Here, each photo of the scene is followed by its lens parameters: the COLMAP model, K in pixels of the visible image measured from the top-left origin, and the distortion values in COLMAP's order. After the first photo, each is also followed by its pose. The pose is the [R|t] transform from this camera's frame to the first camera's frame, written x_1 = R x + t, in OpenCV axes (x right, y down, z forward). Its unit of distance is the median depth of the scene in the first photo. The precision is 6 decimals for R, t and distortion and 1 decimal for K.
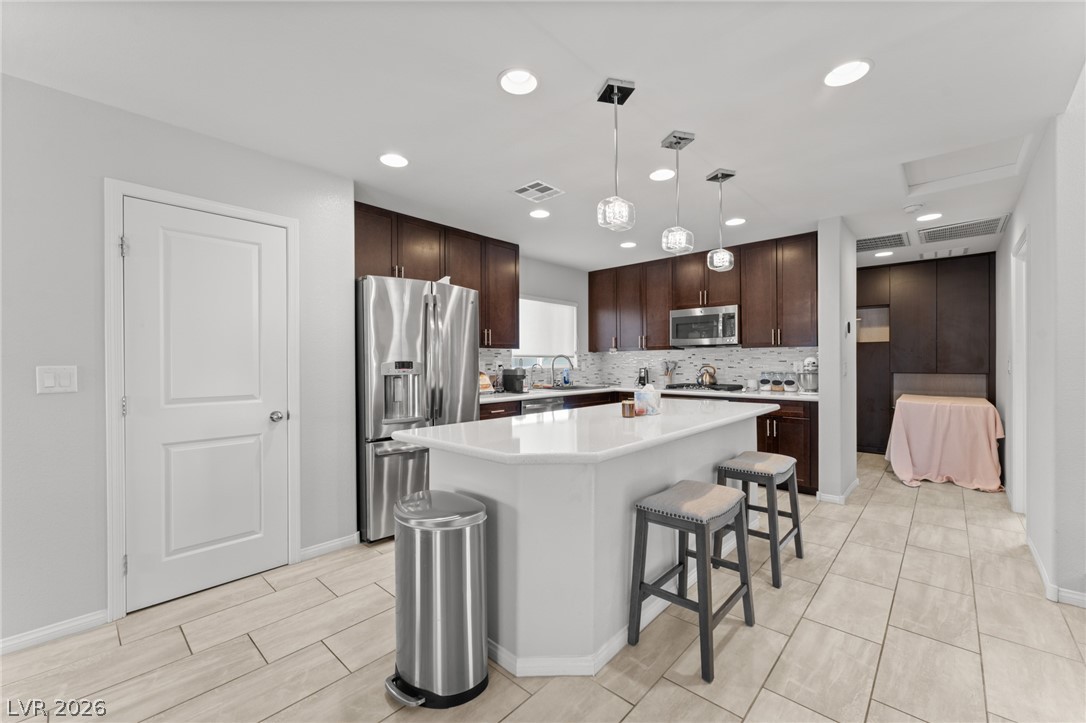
lens RADIAL K [[440.0, 0, 536.3], [0, 440.0, 362.7], [0, 0, 1]] dist [-0.000917, -0.000087]
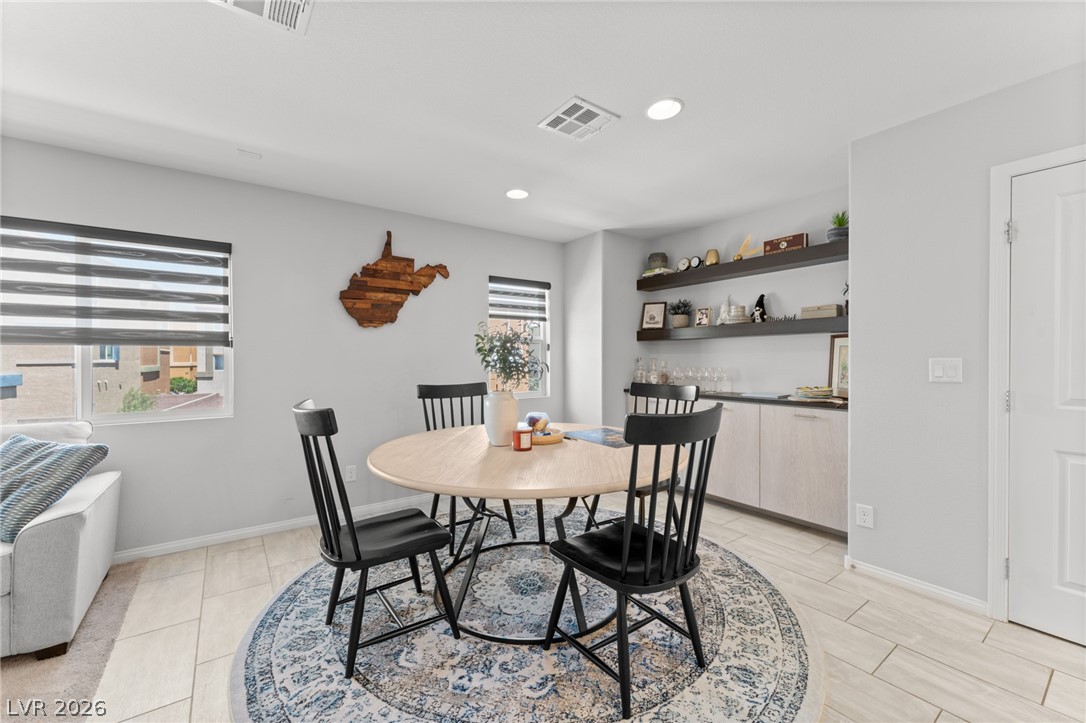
lens RADIAL K [[440.0, 0, 543.8], [0, 440.0, 361.1], [0, 0, 1]] dist [-0.000917, -0.000087]
pose [[-0.191436, 0.010720, -0.981447, 0.094368], [0.001388, 0.999942, 0.010651, 0.000834], [0.981504, 0.000677, -0.191440, 0.105159]]
